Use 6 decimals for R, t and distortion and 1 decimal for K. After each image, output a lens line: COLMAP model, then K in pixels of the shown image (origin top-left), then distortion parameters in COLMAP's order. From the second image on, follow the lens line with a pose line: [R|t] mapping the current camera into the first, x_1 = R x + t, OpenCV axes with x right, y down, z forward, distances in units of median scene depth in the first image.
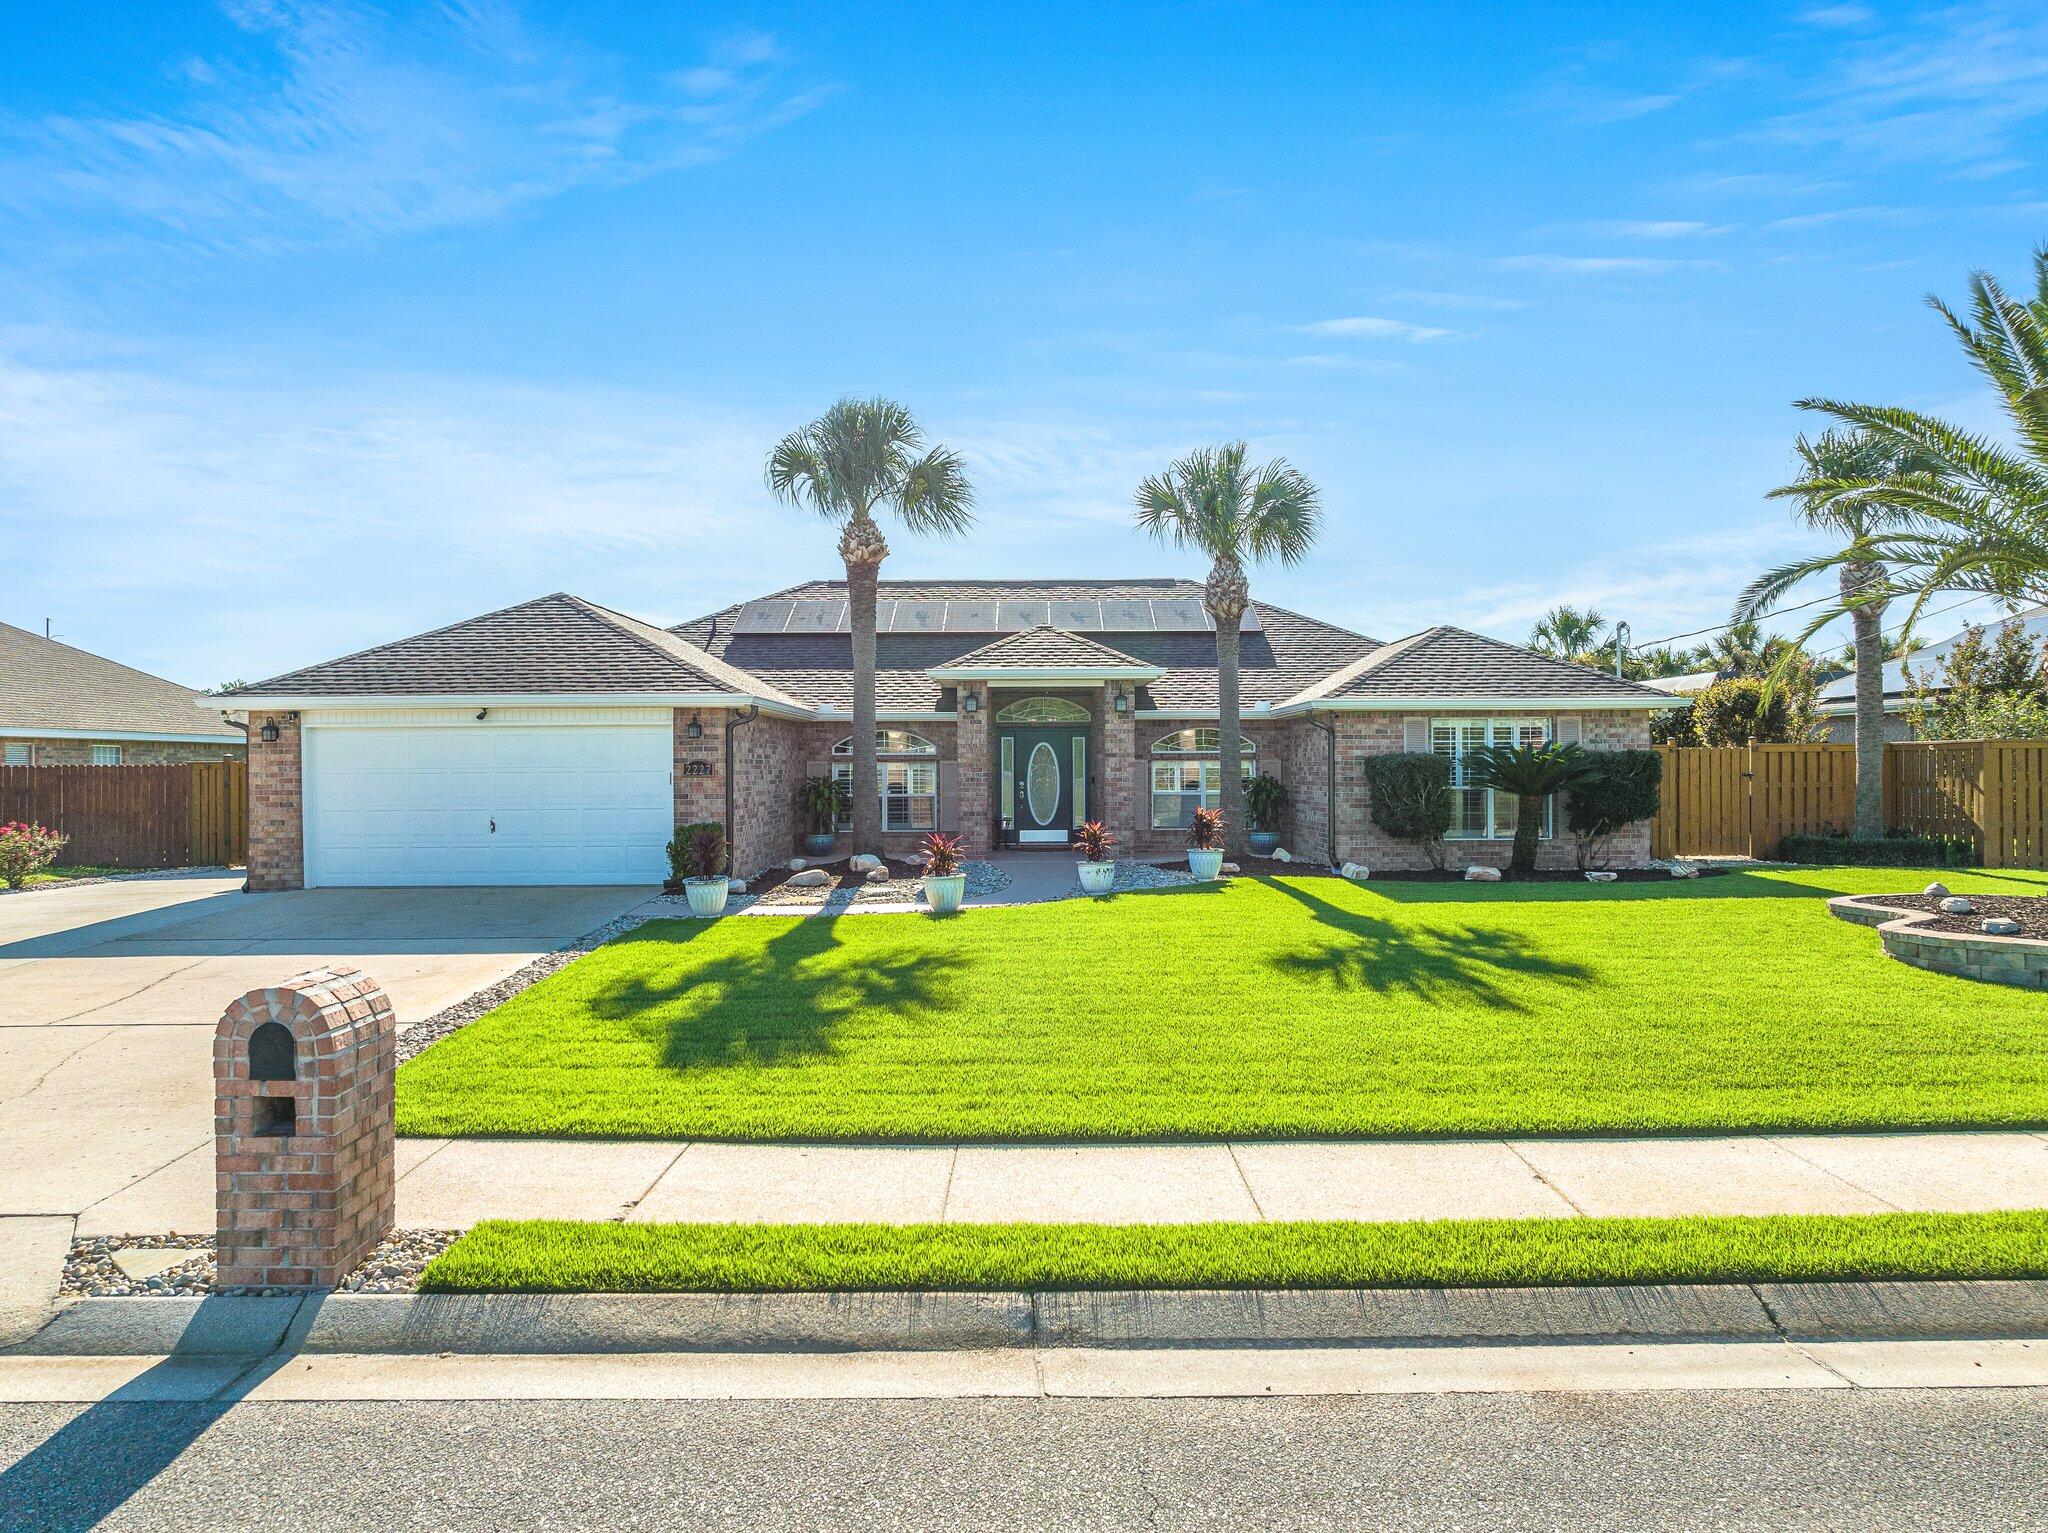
lens RADIAL K [[1439.8, 0, 1024.0], [0, 1439.8, 766.5], [0, 0, 1]] dist [-0.035987, 0.025582]
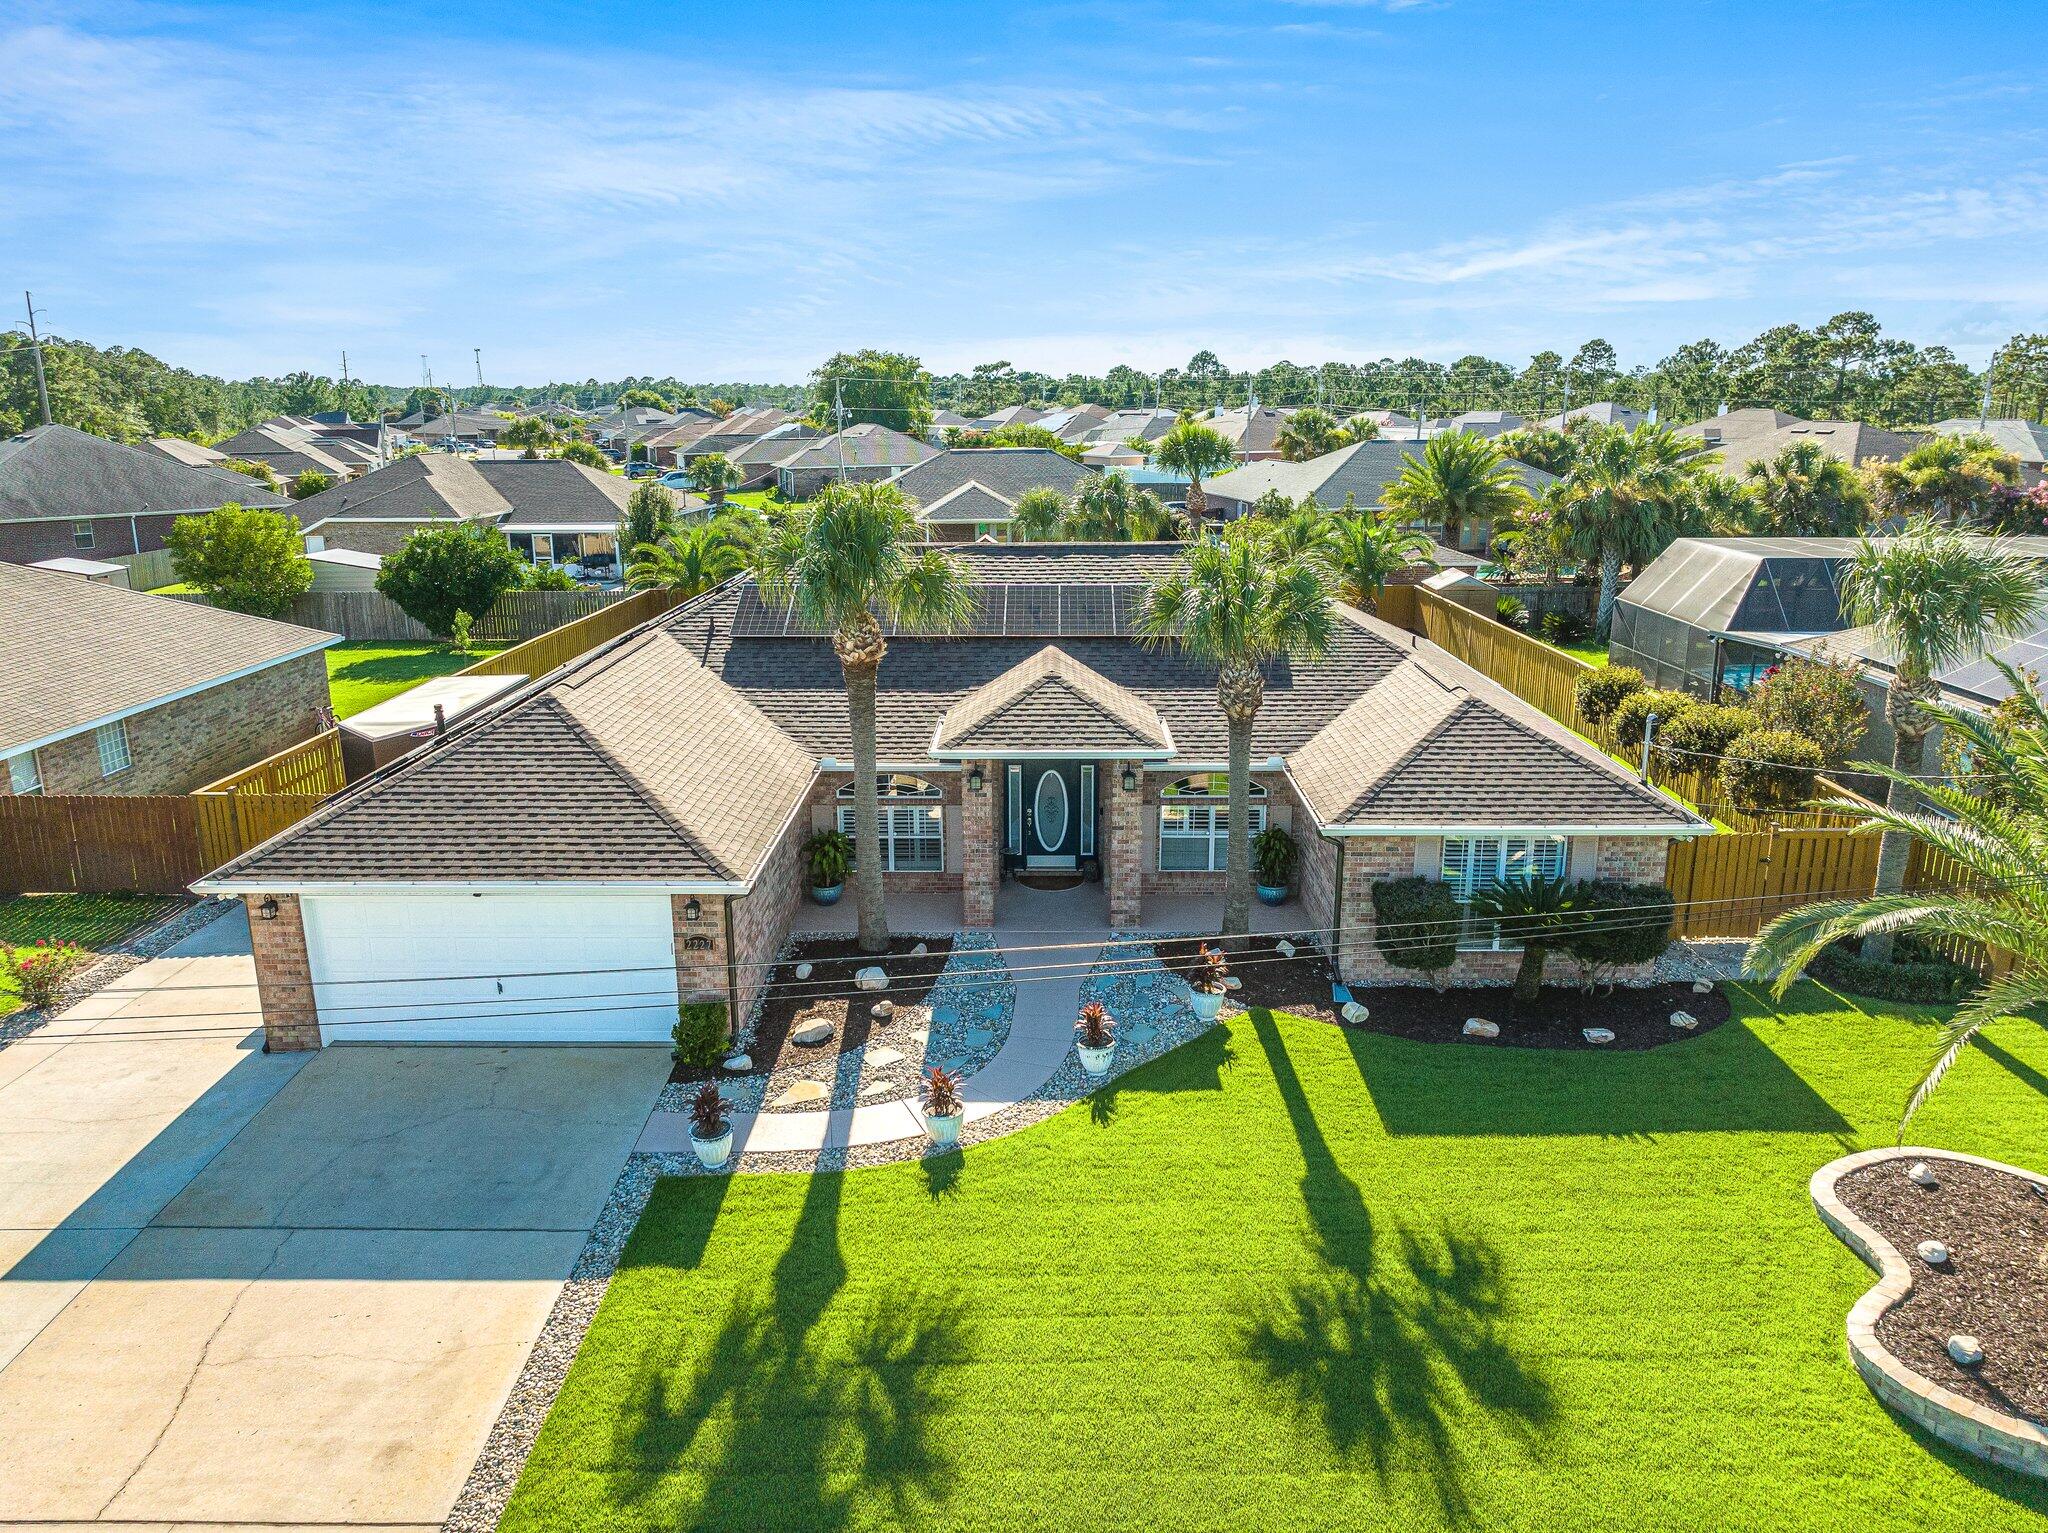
lens RADIAL K [[1439.8, 0, 1024.0], [0, 1439.8, 766.5], [0, 0, 1]] dist [-0.035987, 0.025582]
pose [[0.999848, 0.003785, -0.017005, 0.013961], [0.000613, 0.967860, 0.251491, -0.325740], [0.017410, -0.251463, 0.967710, 0.060861]]
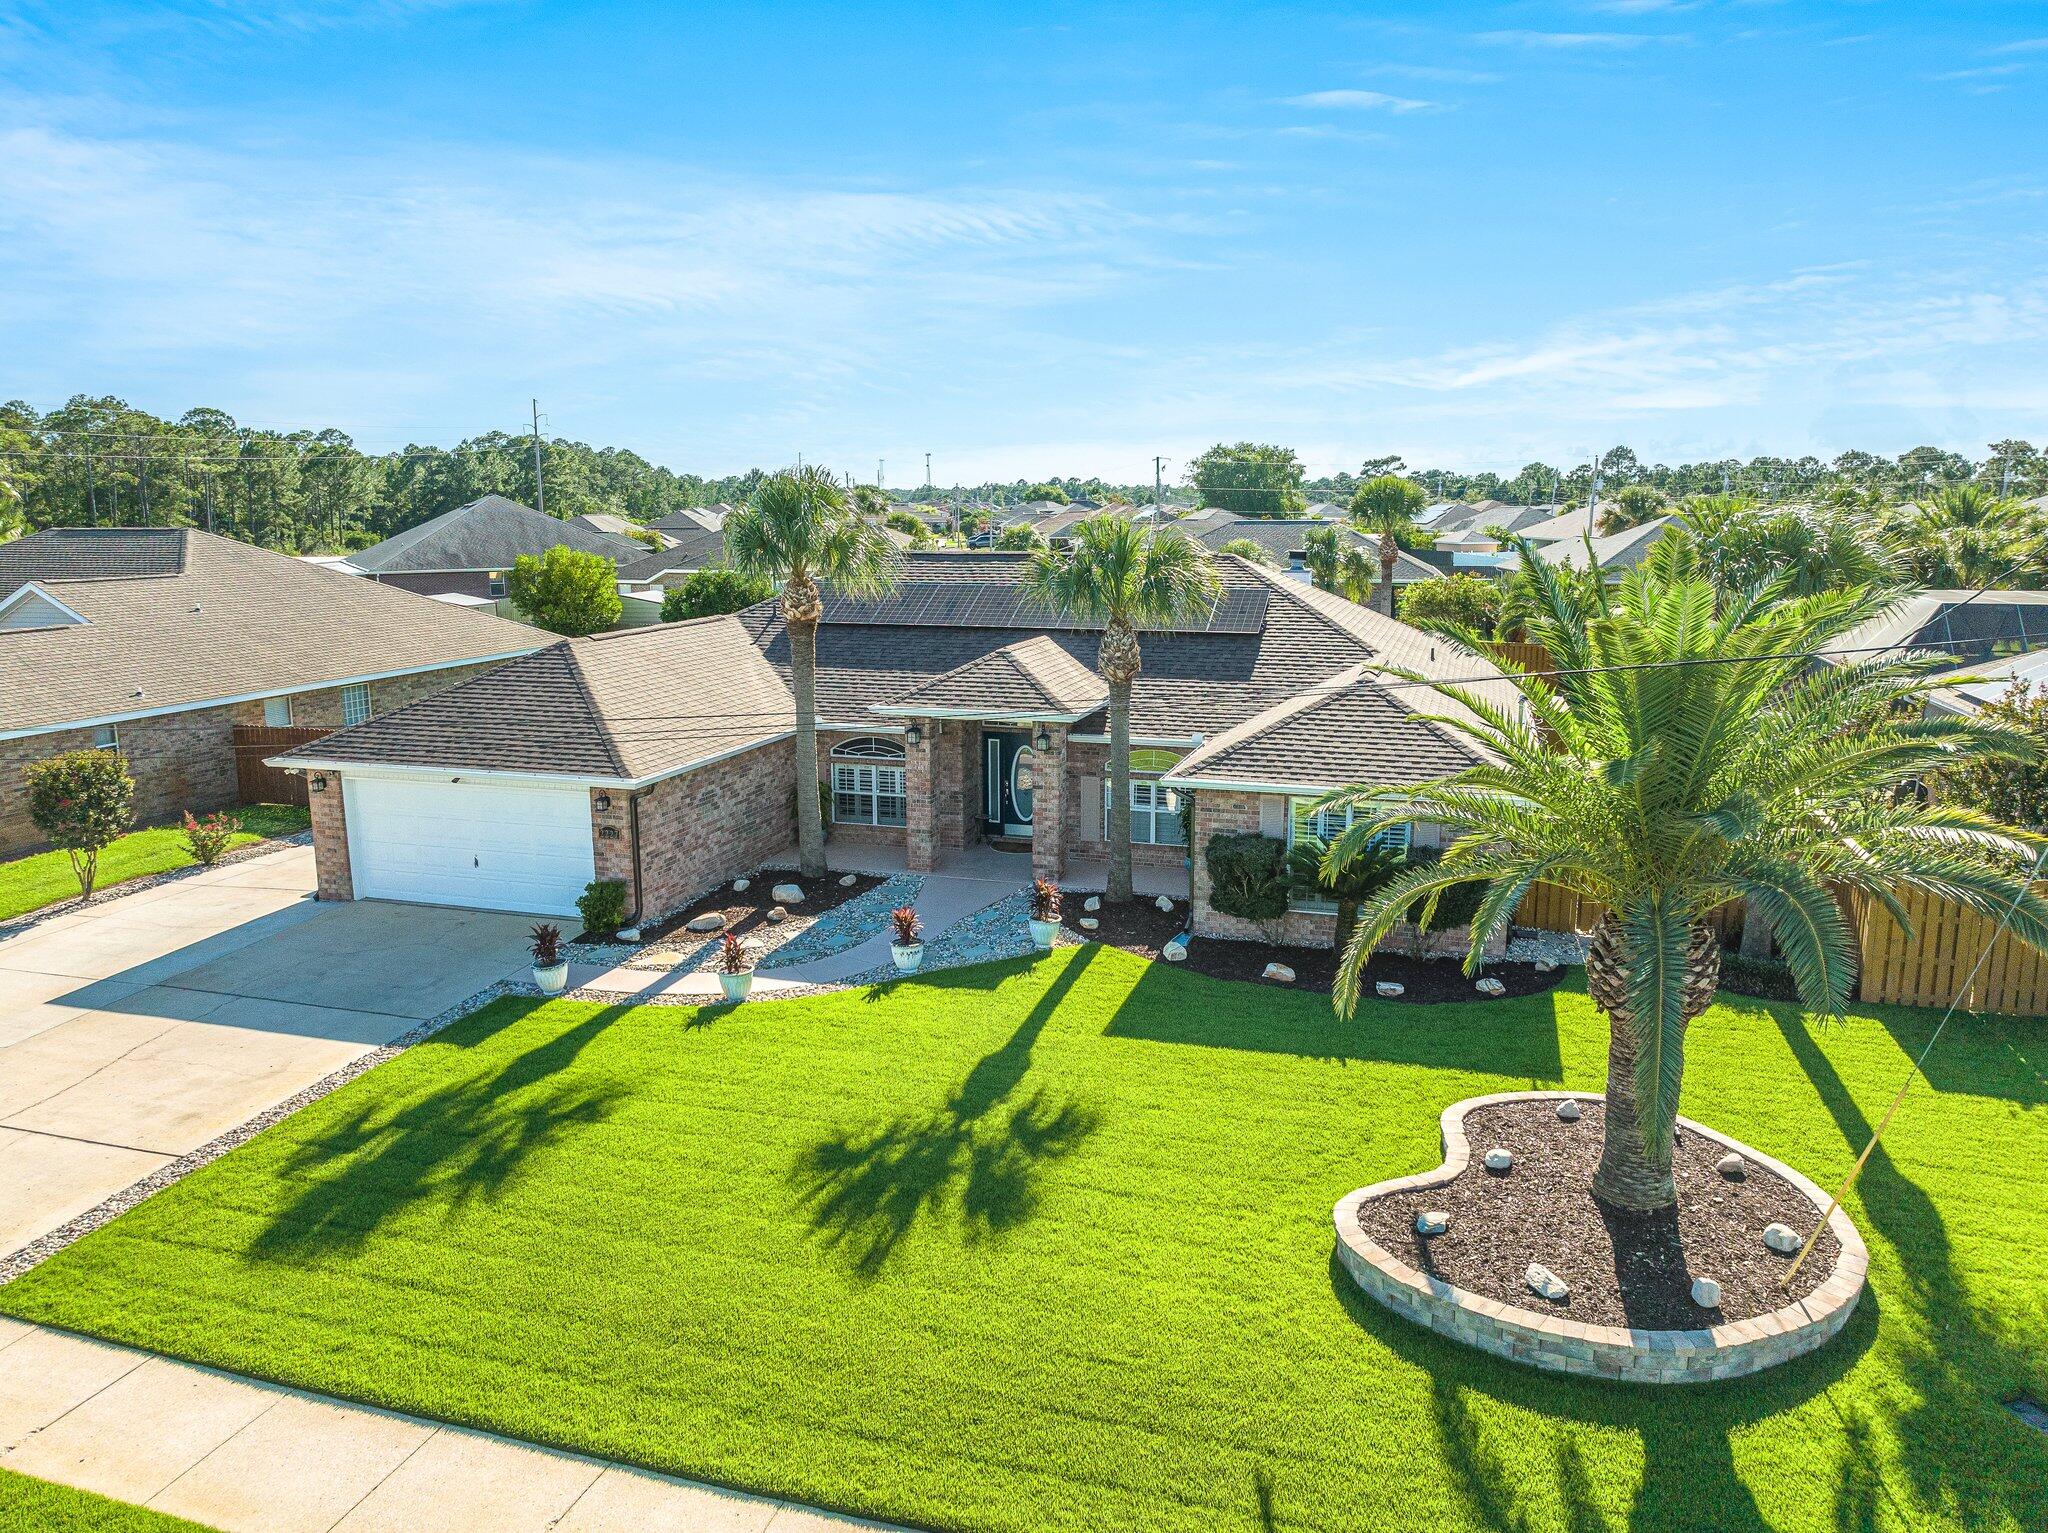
lens RADIAL K [[1439.8, 0, 1024.0], [0, 1439.8, 766.5], [0, 0, 1]] dist [-0.035987, 0.025582]
pose [[0.952399, 0.055562, -0.299749, 0.410183], [0.000497, 0.982967, 0.183781, -0.243229], [0.304854, -0.175182, 0.936149, -0.011741]]
